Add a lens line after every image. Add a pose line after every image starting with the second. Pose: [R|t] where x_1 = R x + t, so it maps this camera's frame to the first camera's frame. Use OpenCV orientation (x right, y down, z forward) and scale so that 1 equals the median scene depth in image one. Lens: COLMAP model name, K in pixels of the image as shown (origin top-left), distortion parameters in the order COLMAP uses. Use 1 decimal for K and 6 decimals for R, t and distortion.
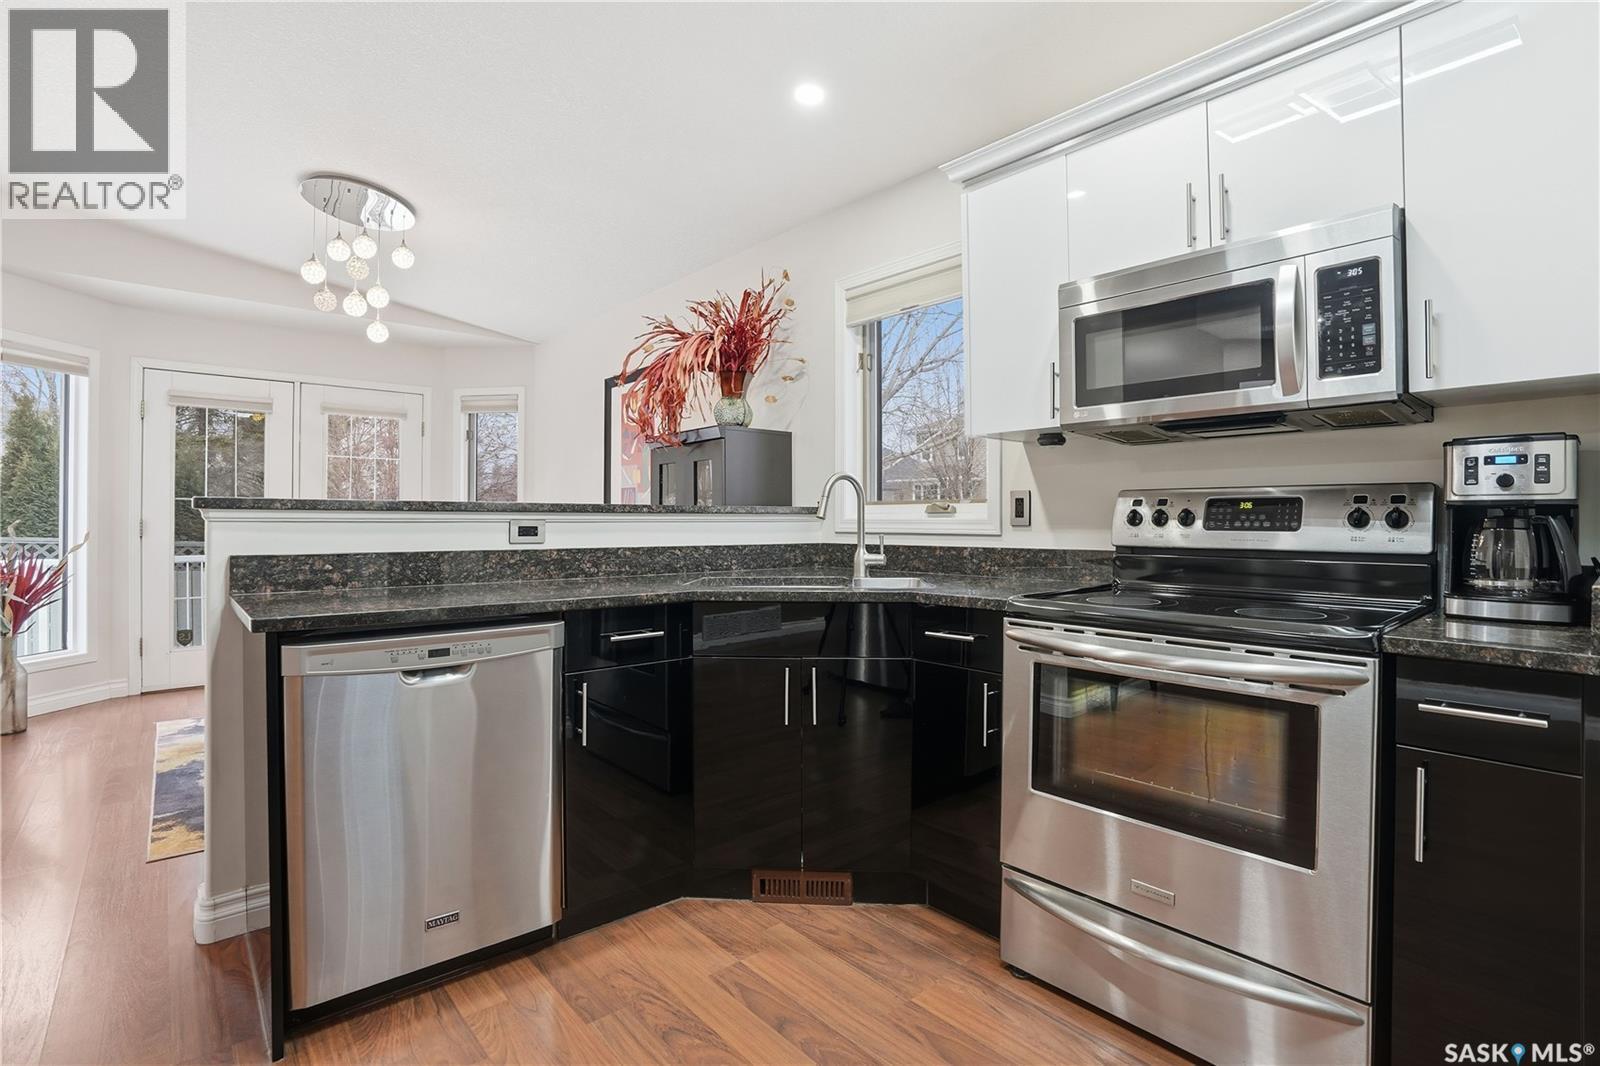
lens RADIAL K [[748.6, 0, 798.0], [0, 748.6, 517.8], [0, 0, 1]] dist [-0.060043, 0.020929]
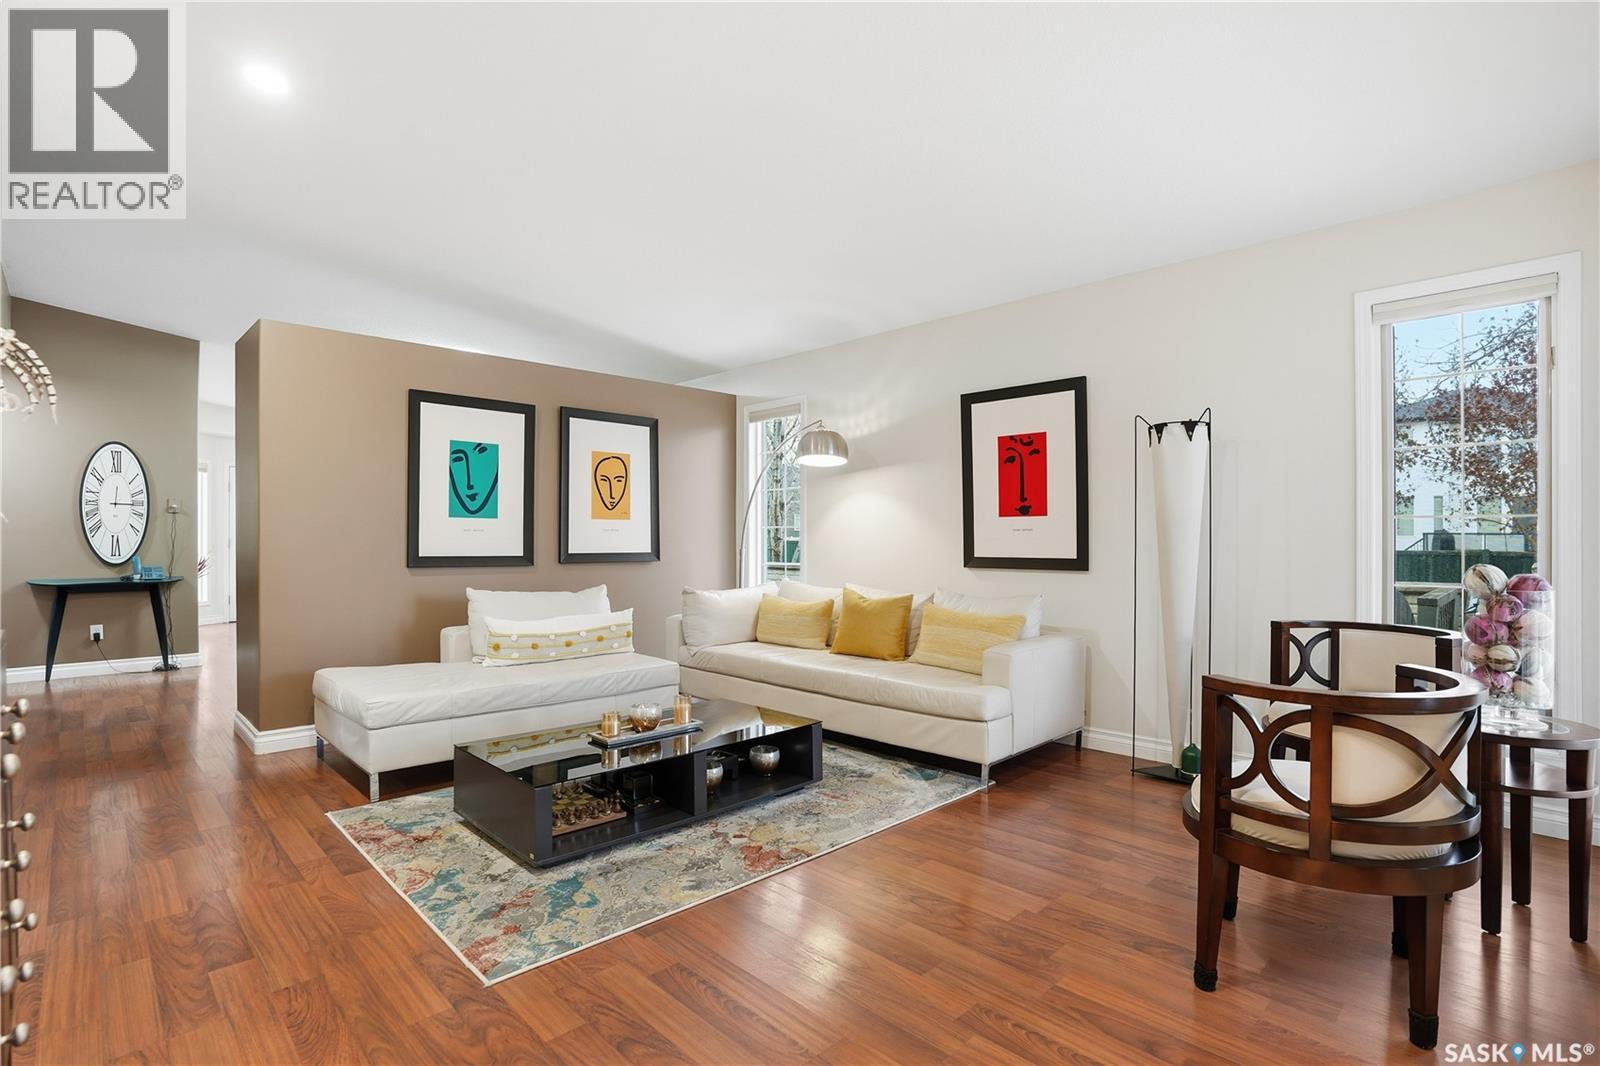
lens RADIAL K [[748.6, 0, 785.9], [0, 748.6, 539.5], [0, 0, 1]] dist [-0.060043, 0.020929]
pose [[0.999337, -0.002034, 0.036360, 1.225561], [0.001976, 0.999997, 0.001639, -0.002154], [-0.036364, -0.001566, 0.999337, -2.361227]]
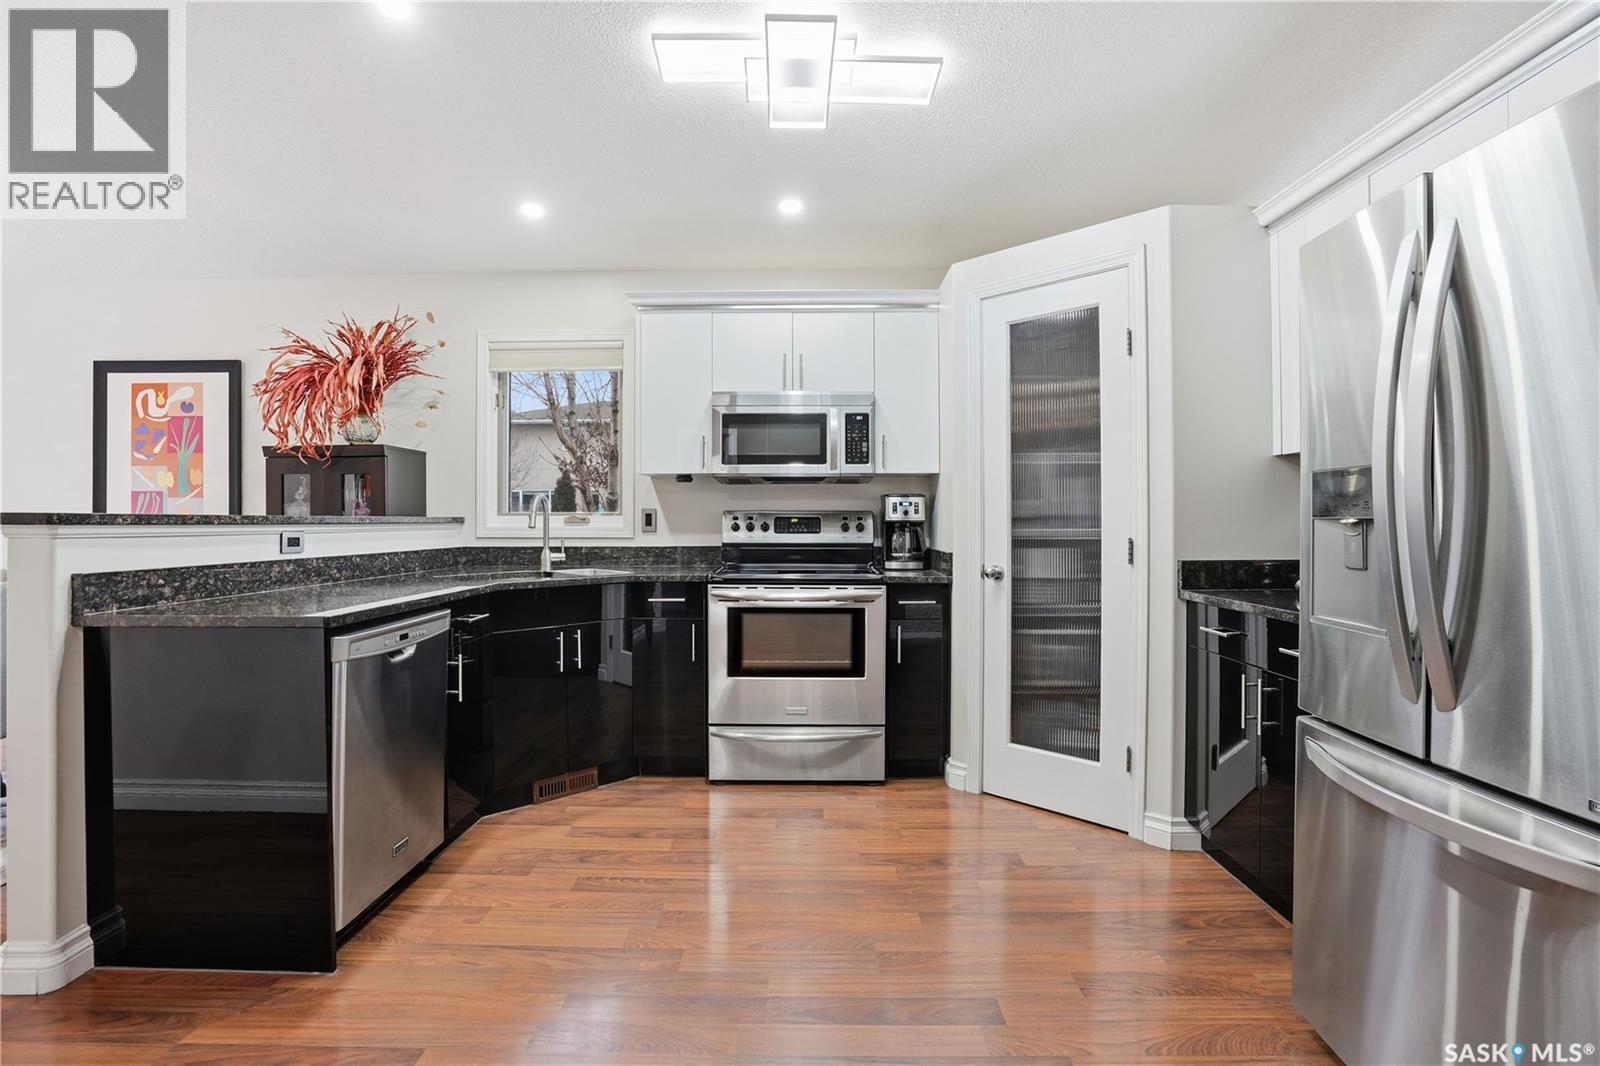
lens RADIAL K [[748.6, 0, 778.0], [0, 748.6, 520.4], [0, 0, 1]] dist [-0.060043, 0.020929]
pose [[0.687348, -0.001091, 0.726328, -0.715135], [-0.000699, 0.999997, 0.002164, -0.017798], [-0.726328, -0.001995, 0.687345, -0.271016]]
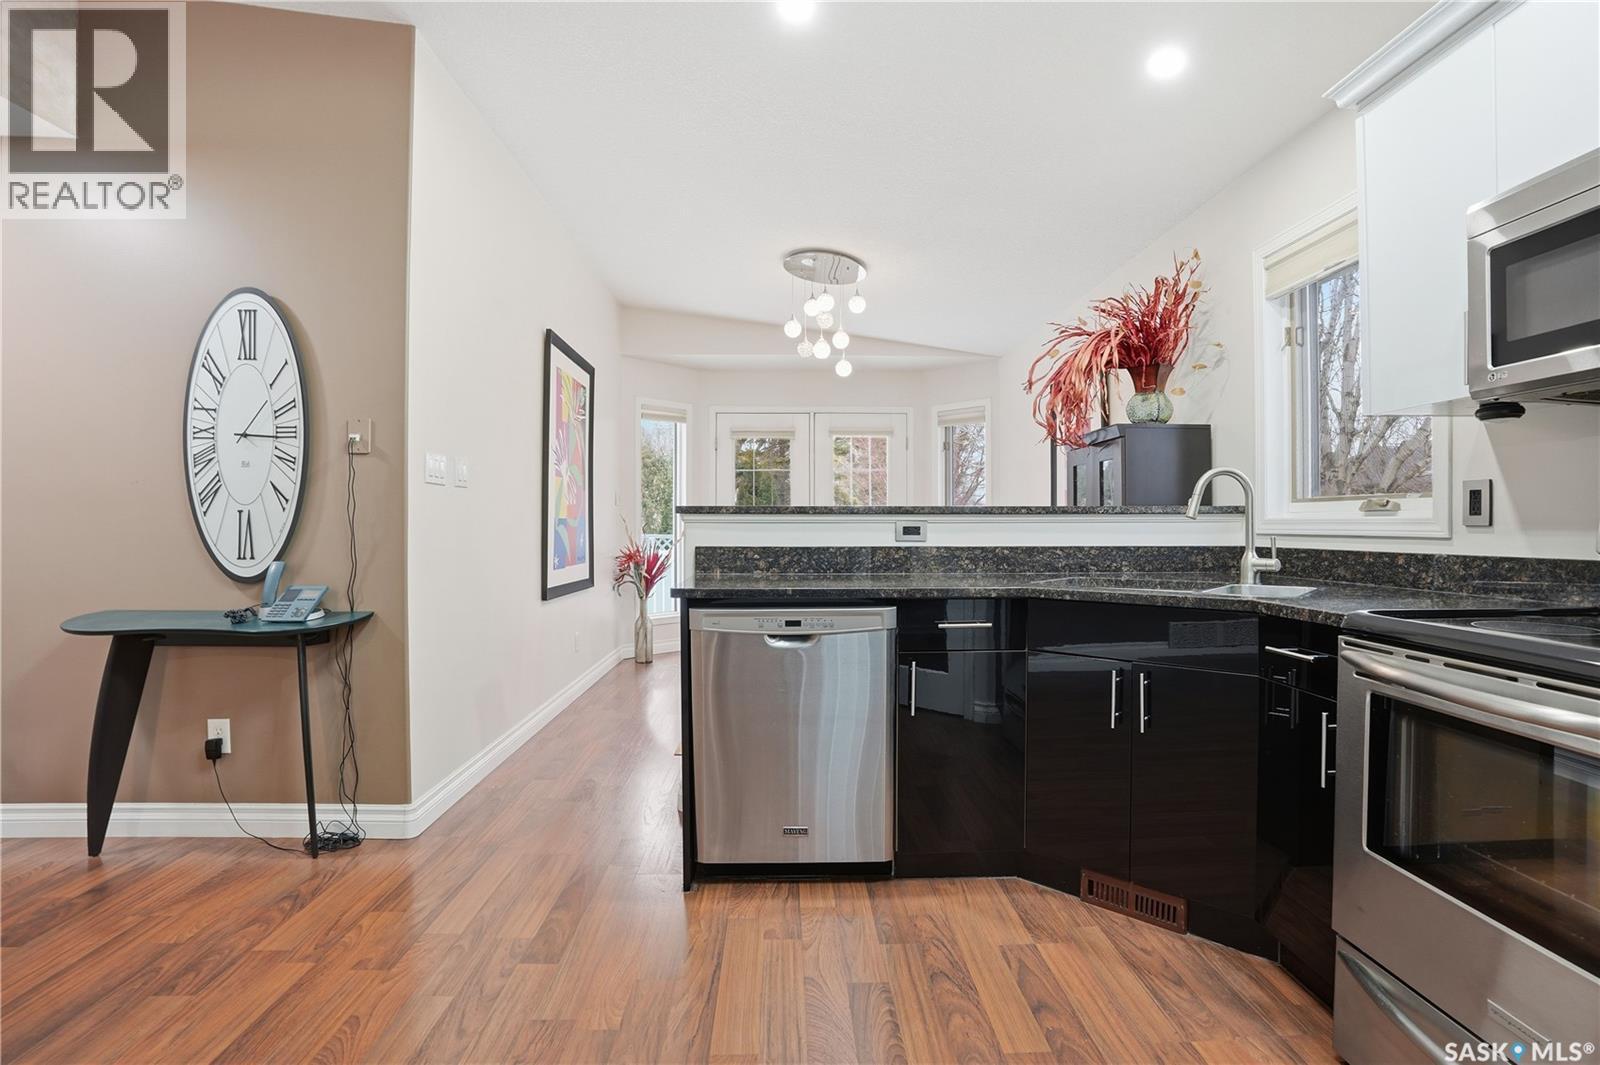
lens RADIAL K [[748.6, 0, 805.0], [0, 748.6, 520.4], [0, 0, 1]] dist [-0.060043, 0.020929]
pose [[0.776335, -0.004534, -0.630305, 0.262822], [0.003969, 0.999989, -0.002304, 0.004142], [0.630308, -0.000713, 0.776345, -0.006414]]
